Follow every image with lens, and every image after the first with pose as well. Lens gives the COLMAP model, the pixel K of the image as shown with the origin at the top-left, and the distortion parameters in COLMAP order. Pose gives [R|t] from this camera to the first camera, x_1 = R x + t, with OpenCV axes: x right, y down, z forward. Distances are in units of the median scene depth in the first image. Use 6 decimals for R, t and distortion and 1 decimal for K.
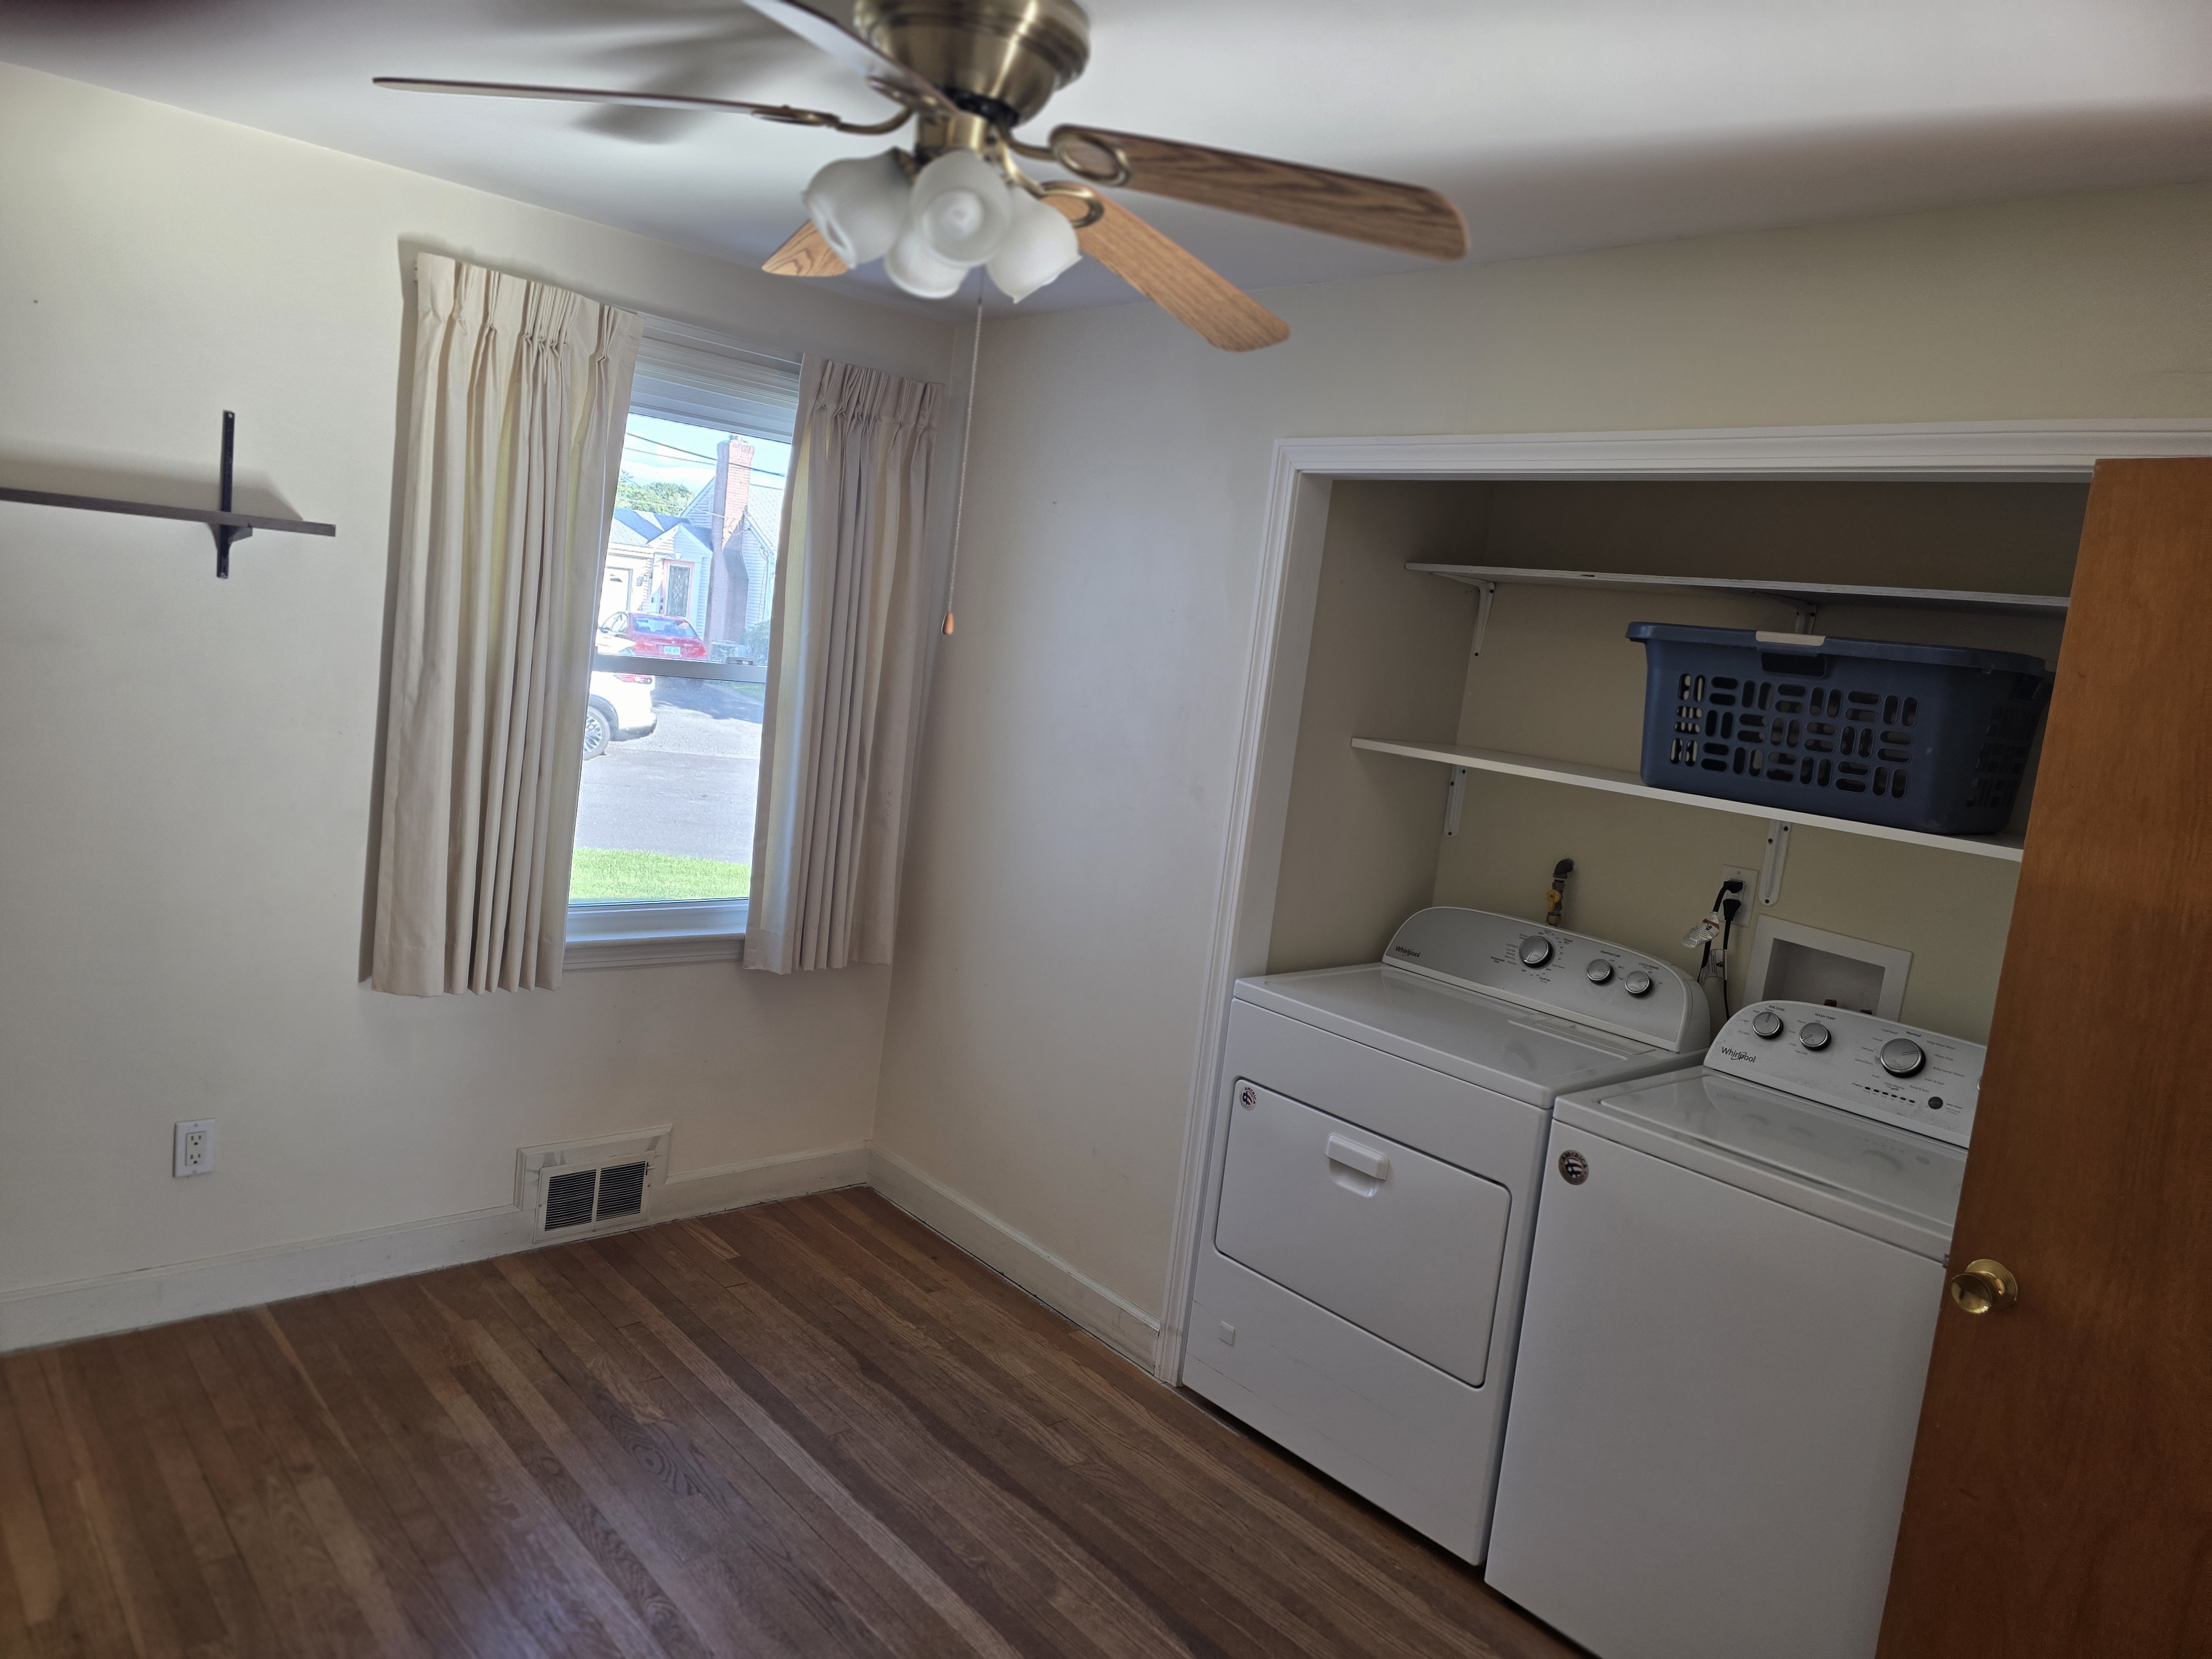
lens RADIAL K [[1479.7, 0, 1111.3], [0, 1479.7, 790.7], [0, 0, 1]] dist [0.056587, -0.052962]
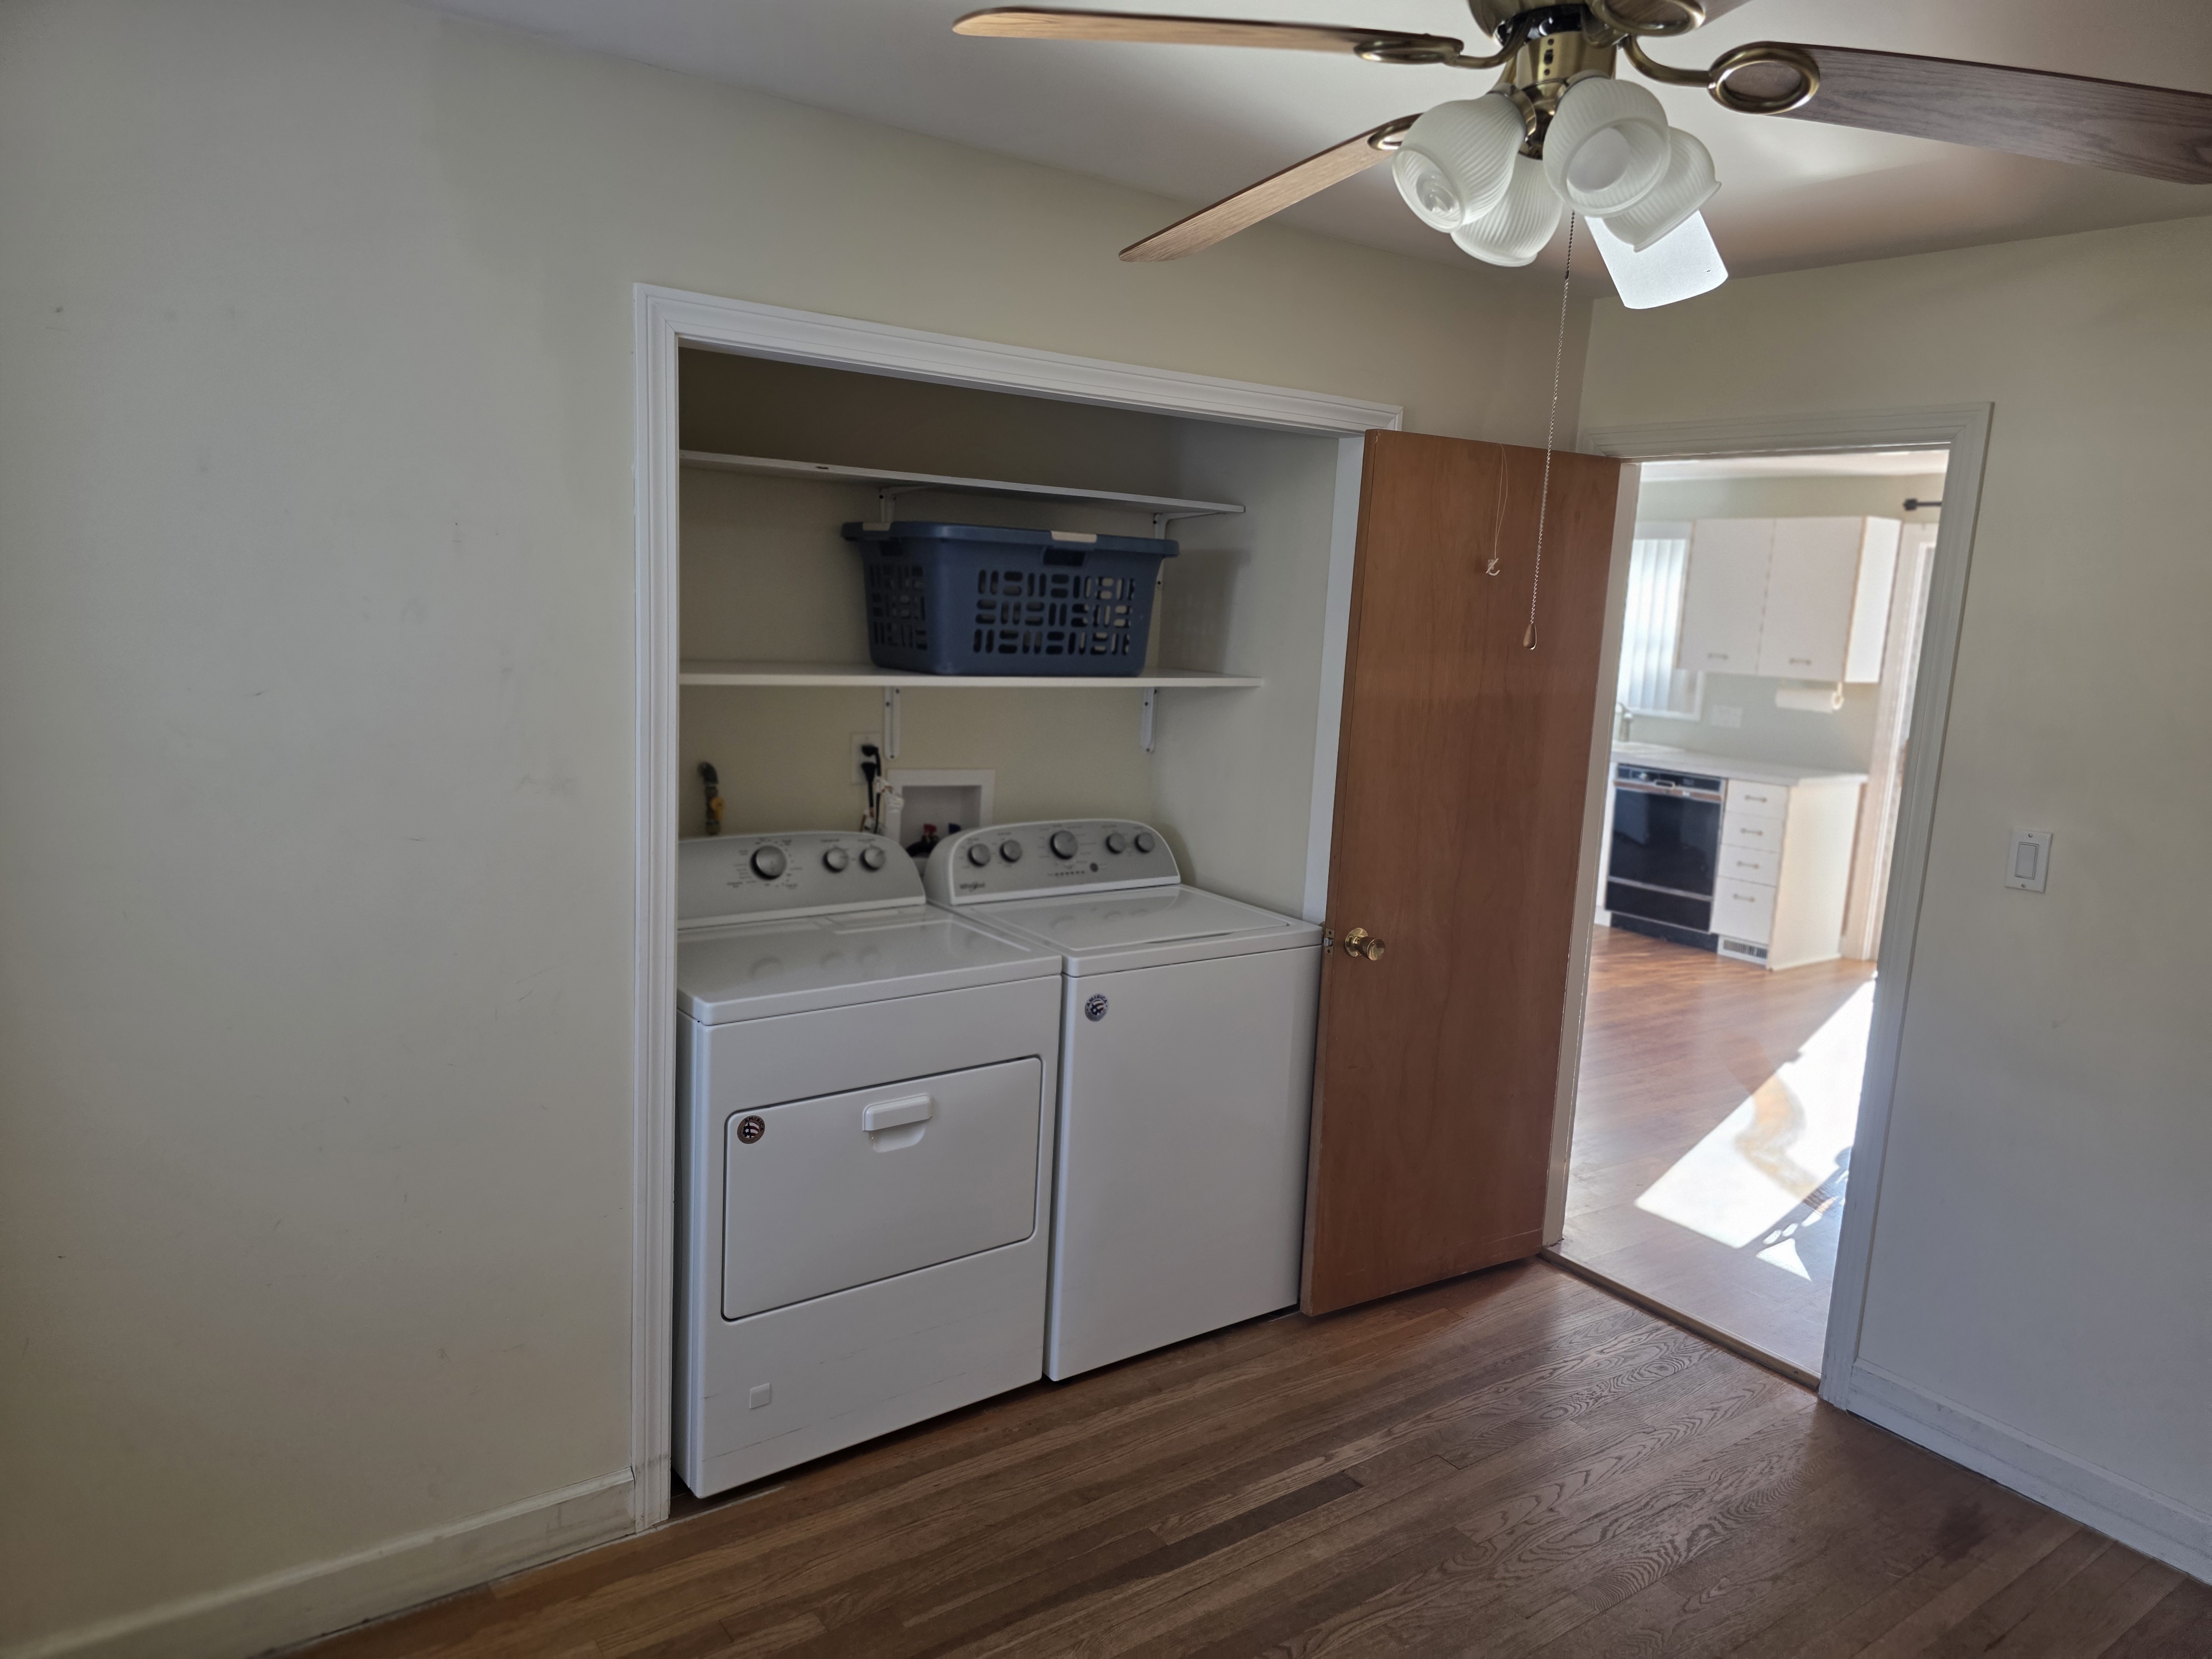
lens RADIAL K [[1479.7, 0, 1094.9], [0, 1479.7, 830.1], [0, 0, 1]] dist [0.056587, -0.052962]
pose [[0.111582, -0.267003, 0.957214, -0.657870], [0.072968, 0.962831, 0.260063, -0.159477], [-0.991073, 0.040828, 0.126918, 0.723880]]
